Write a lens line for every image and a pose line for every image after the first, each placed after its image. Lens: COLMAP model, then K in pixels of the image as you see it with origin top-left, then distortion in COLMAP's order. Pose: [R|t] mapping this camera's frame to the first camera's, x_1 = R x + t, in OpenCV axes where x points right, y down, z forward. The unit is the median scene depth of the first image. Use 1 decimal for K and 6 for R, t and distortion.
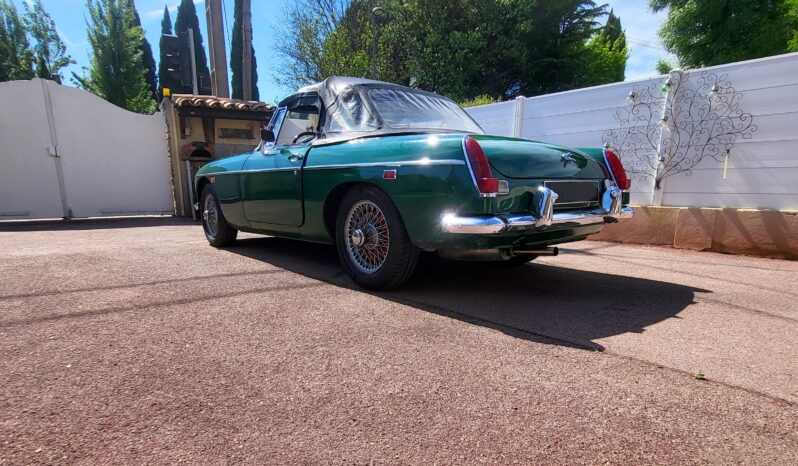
lens RADIAL K [[456.0, 0, 384.9], [0, 456.0, 298.9], [0, 0, 1]] dist [0.001660, -0.000903]
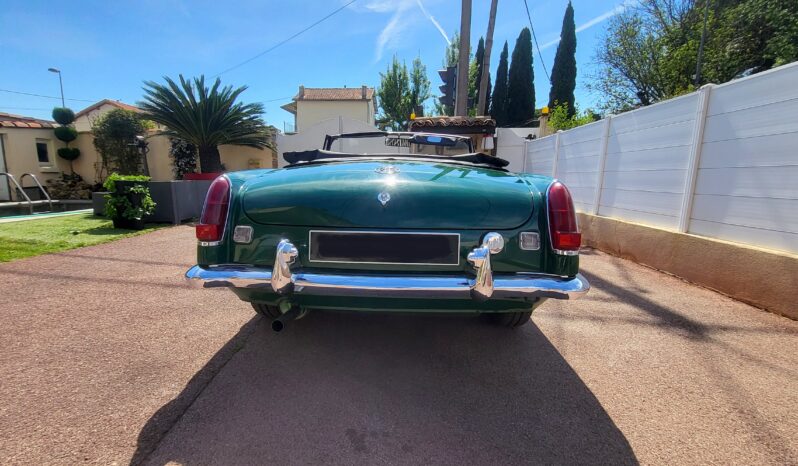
lens RADIAL K [[392.1, 0, 373.7], [0, 392.1, 246.2], [0, 0, 1]] dist [0.002439, -0.000894]
pose [[0.714312, 0.132036, -0.687259, 0.310593], [-0.183982, 0.982927, -0.002385, -0.088577], [0.675211, 0.128147, 0.726408, 0.209254]]
